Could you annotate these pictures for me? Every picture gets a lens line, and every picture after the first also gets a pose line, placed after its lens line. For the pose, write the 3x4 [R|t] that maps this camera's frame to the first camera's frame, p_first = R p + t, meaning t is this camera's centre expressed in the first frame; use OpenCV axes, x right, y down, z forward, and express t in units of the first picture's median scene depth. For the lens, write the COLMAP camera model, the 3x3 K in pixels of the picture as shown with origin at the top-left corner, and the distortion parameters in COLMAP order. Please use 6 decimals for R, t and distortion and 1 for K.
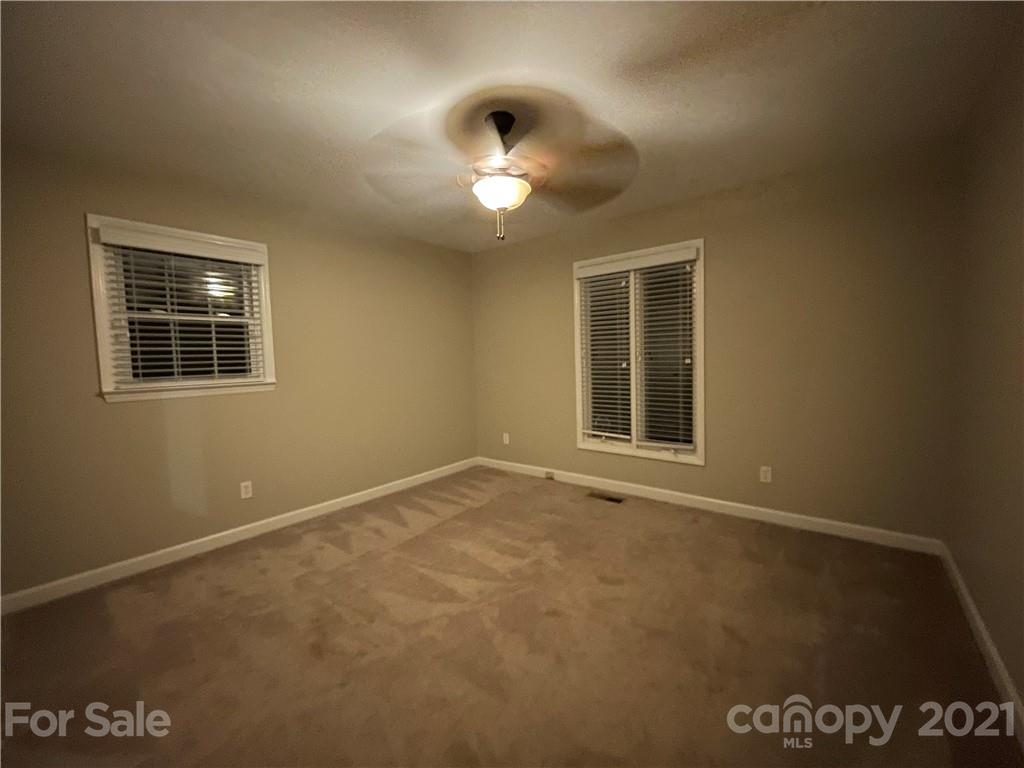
lens RADIAL K [[408.8, 0, 508.6], [0, 408.8, 379.8], [0, 0, 1]] dist [-0.008303, -0.000394]
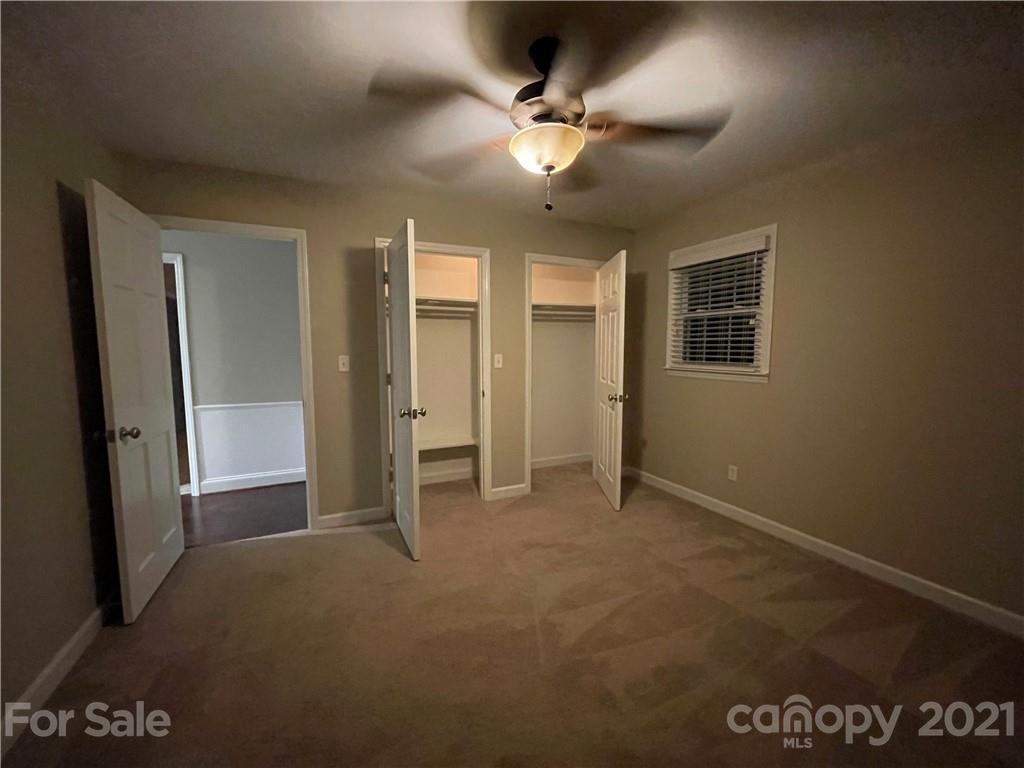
lens RADIAL K [[408.8, 0, 512.3], [0, 408.8, 383.7], [0, 0, 1]] dist [-0.008303, -0.000394]
pose [[-0.416383, 0.106776, -0.902898, 0.605203], [-0.039286, 0.990039, 0.135198, -0.091267], [0.908340, 0.091766, -0.408041, 1.030412]]
